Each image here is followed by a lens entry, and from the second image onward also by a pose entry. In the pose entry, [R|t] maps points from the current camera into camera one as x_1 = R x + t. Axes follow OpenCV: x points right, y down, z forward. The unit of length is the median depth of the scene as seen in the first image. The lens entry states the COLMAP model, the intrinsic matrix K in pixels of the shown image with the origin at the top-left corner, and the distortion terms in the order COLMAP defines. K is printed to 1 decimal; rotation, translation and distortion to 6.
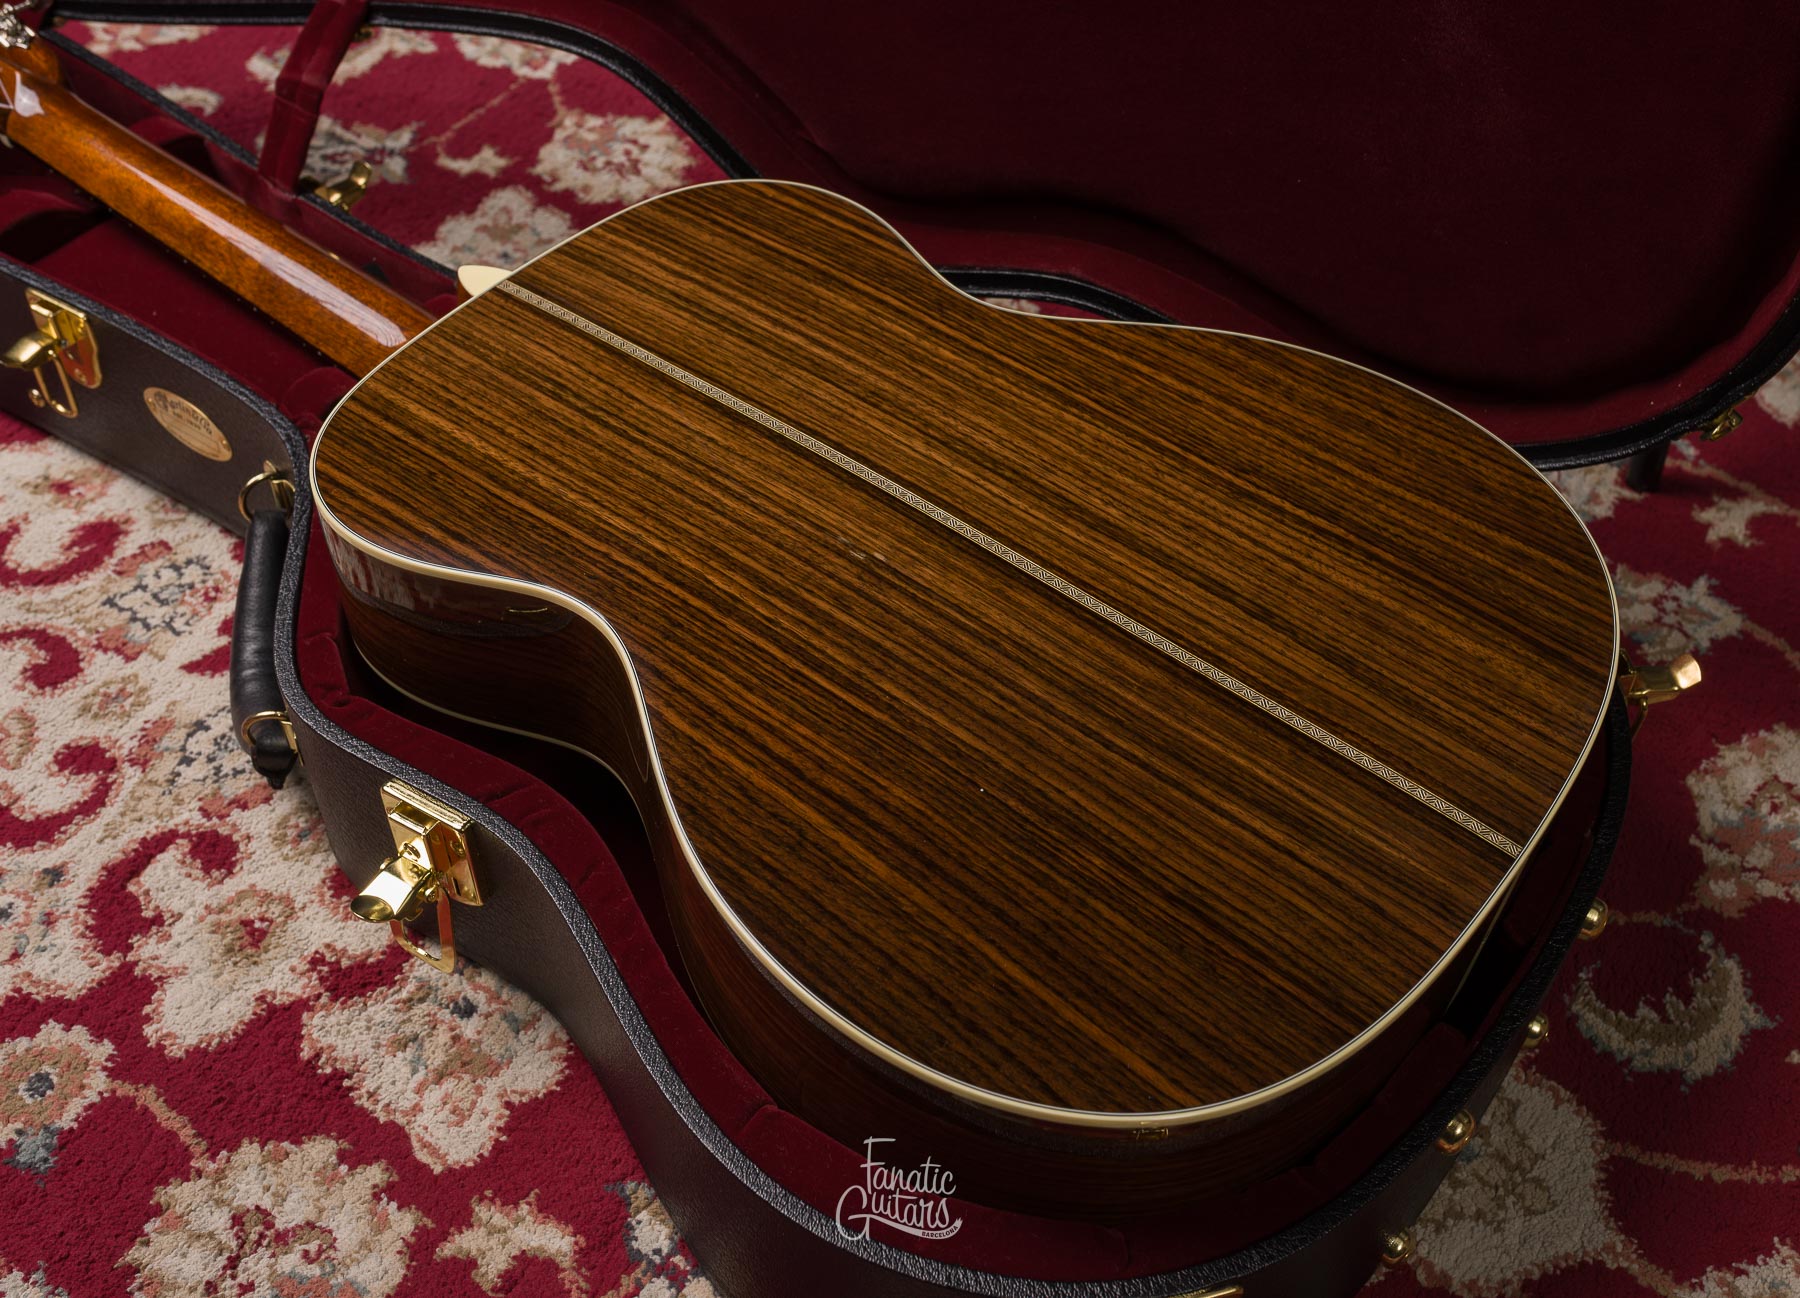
lens RADIAL K [[1877.0, 0, 973.6], [0, 1877.0, 648.9], [0, 0, 1]] dist [0.002918, -0.009428]
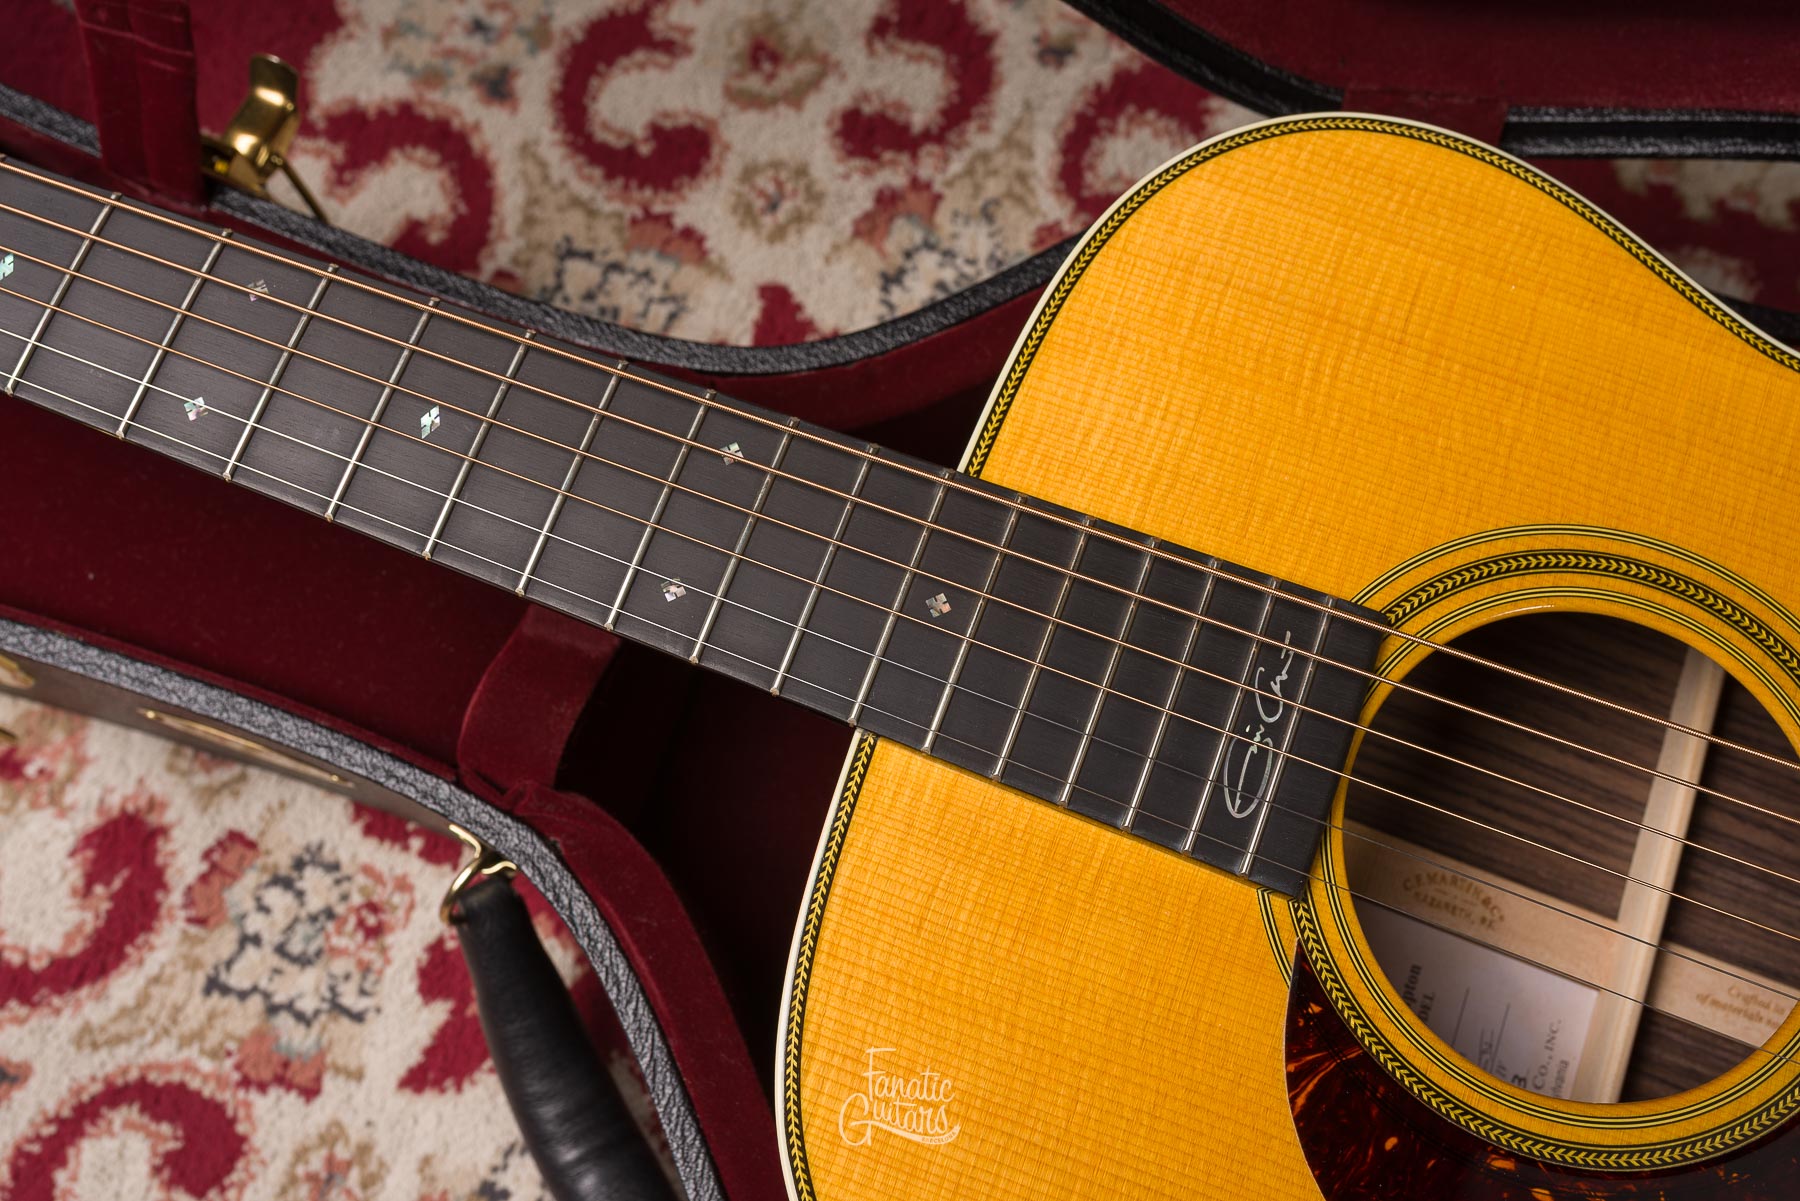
lens RADIAL K [[1789.1, 0, 900.0], [0, 1789.1, 600.5], [0, 0, 1]] dist [0.006148, -0.004202]
pose [[0.961570, -0.272256, 0.035499, -0.276027], [0.224499, 0.854079, 0.469201, -0.410645], [-0.158062, -0.443200, 0.882377, 0.601000]]
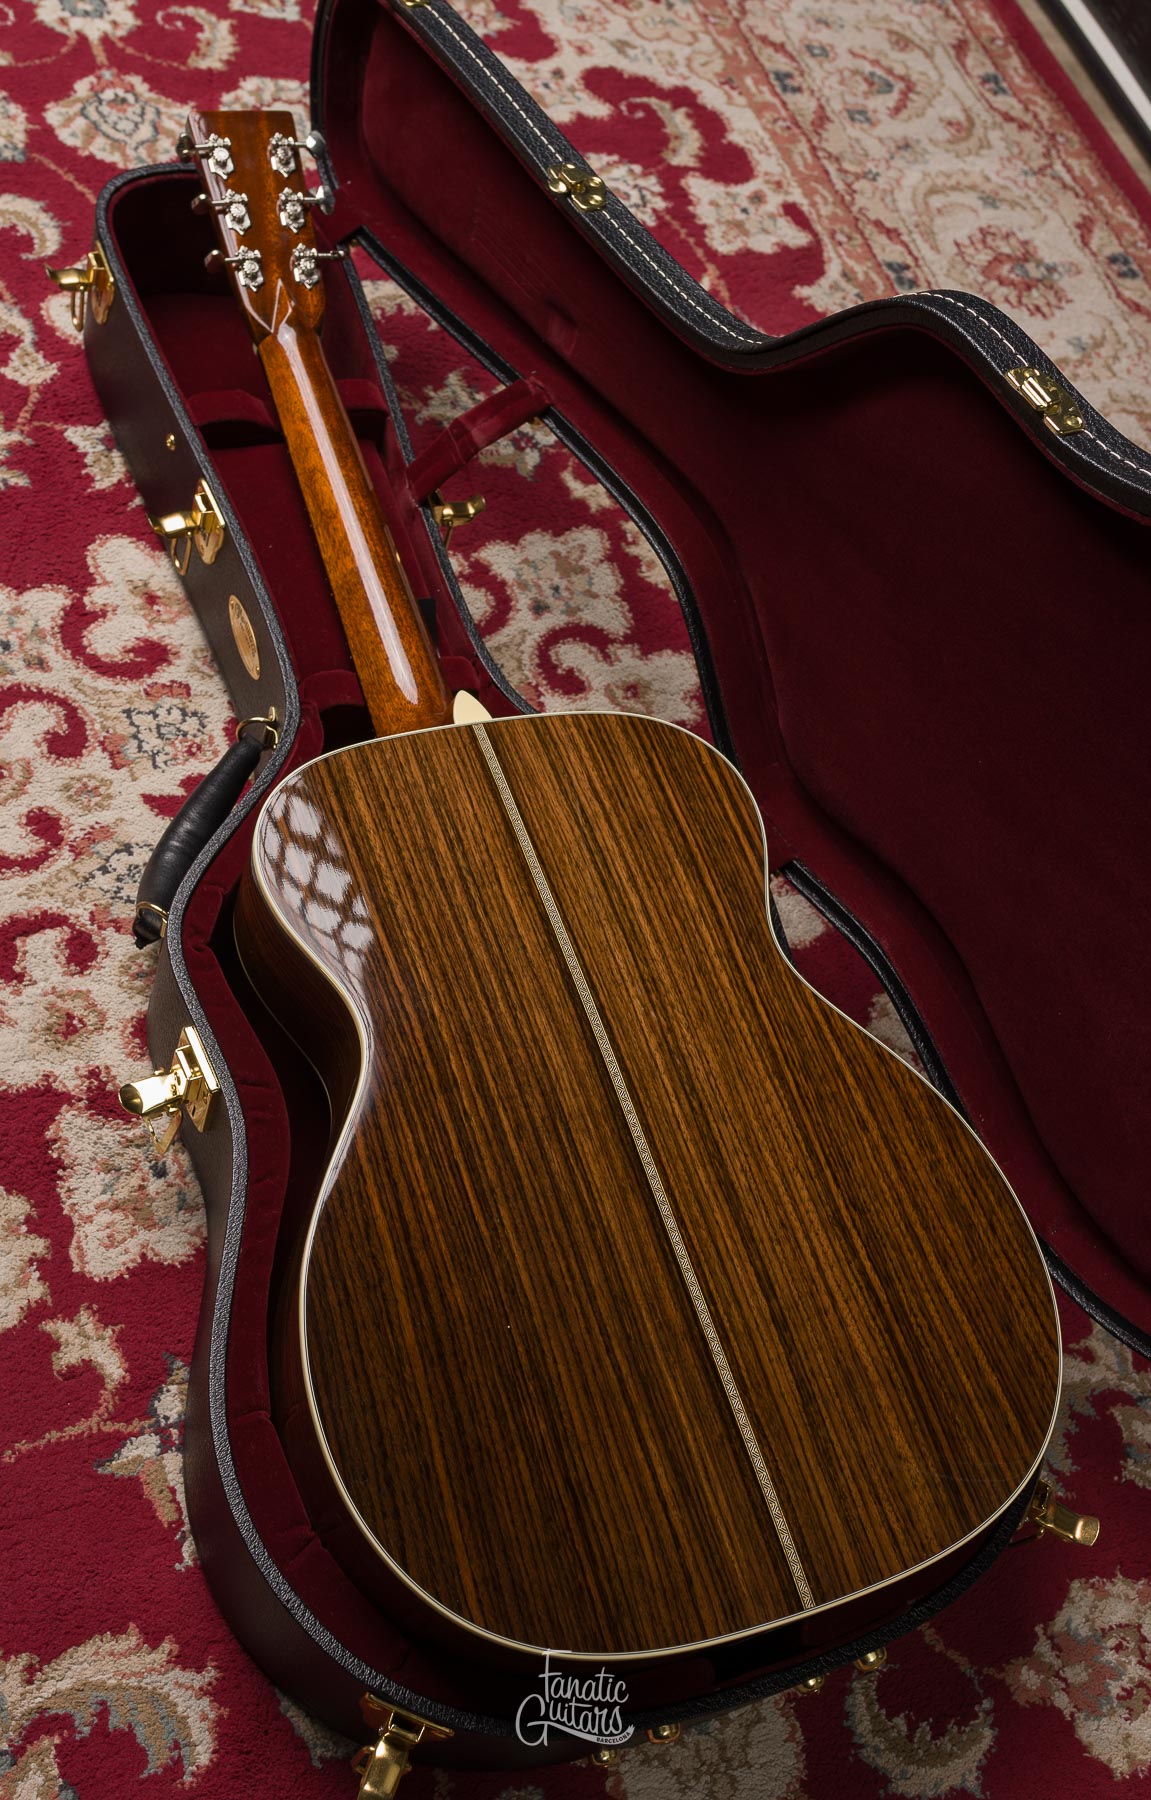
lens RADIAL K [[1878.8, 0, 522.9], [0, 1878.8, 890.5], [0, 0, 1]] dist [0.001036, -0.003862]
pose [[0.812266, 0.562579, -0.154040, 0.034932], [-0.544508, 0.826029, 0.145558, -0.305187], [0.209129, -0.034356, 0.977284, -0.250968]]
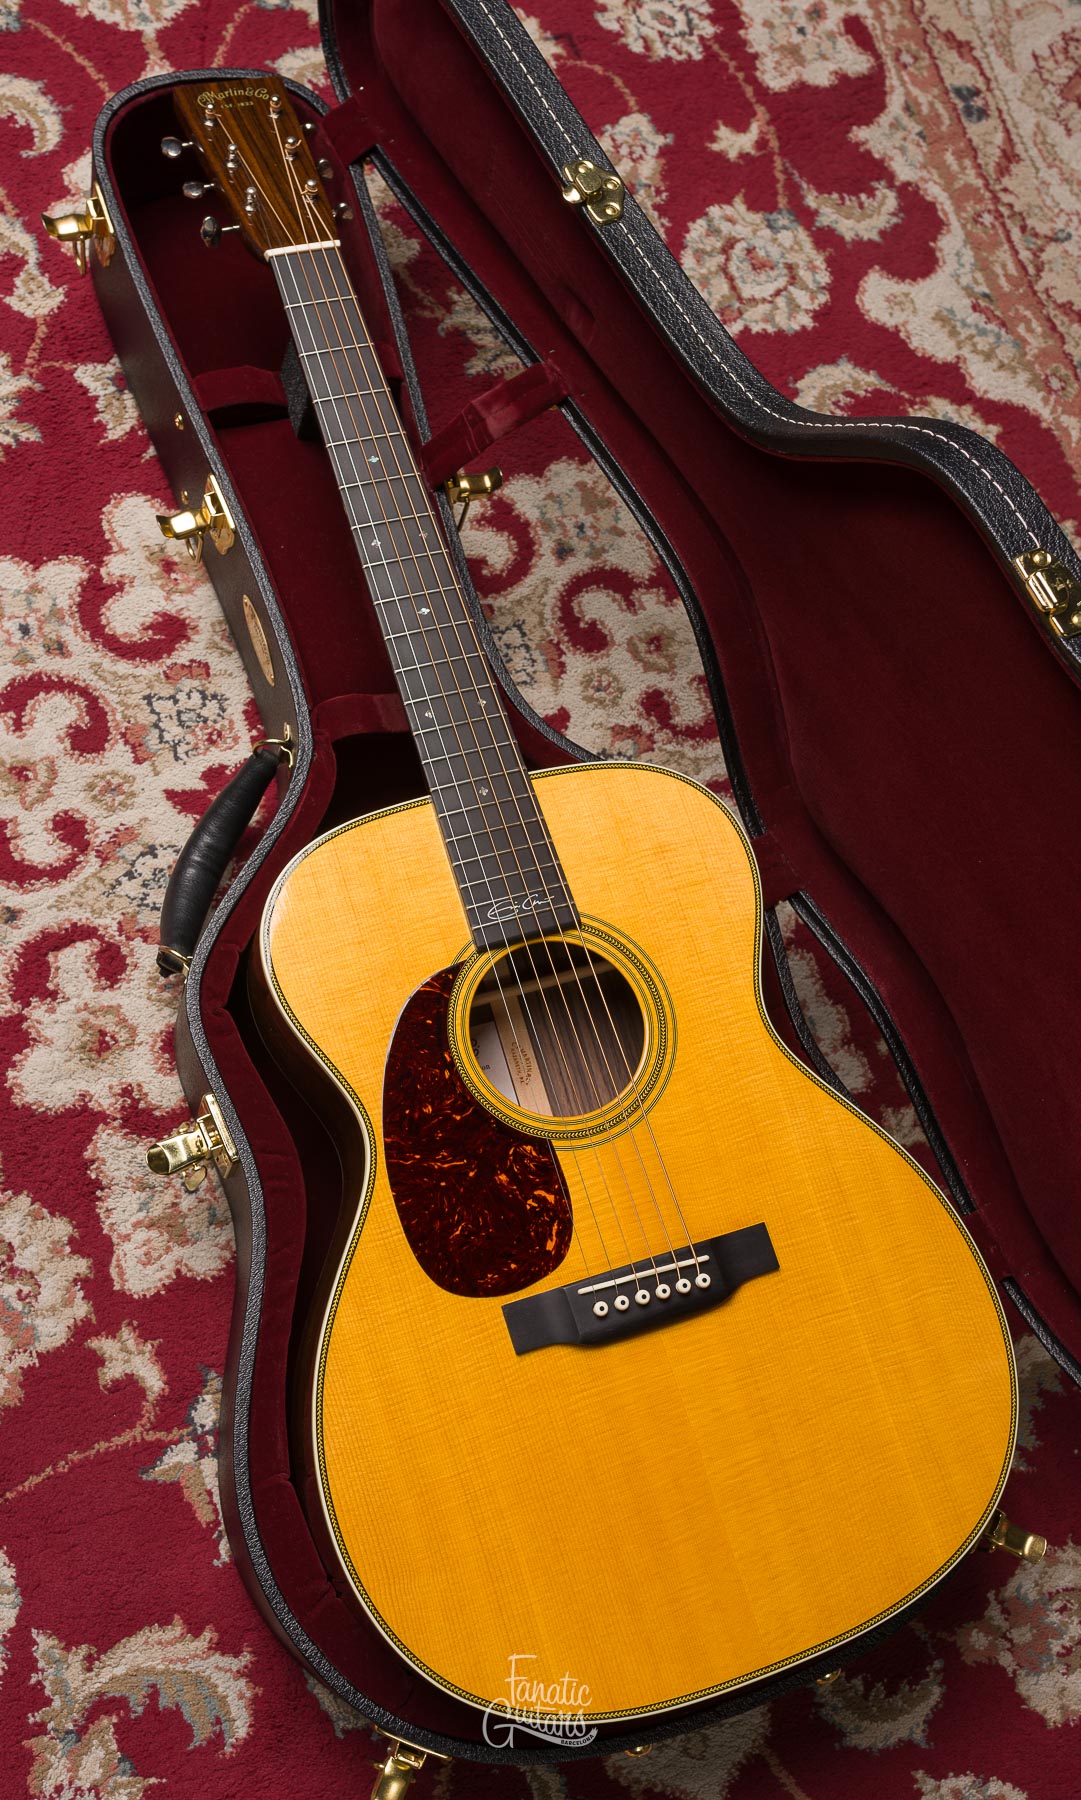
lens RADIAL K [[1861.8, 0, 506.7], [0, 1861.8, 896.3], [0, 0, 1]] dist [-0.000931, 0.000266]
pose [[0.803699, 0.592634, -0.053404, -0.127948], [-0.536833, 0.760874, 0.364528, -0.616751], [0.256666, -0.264302, 0.929660, -0.207287]]
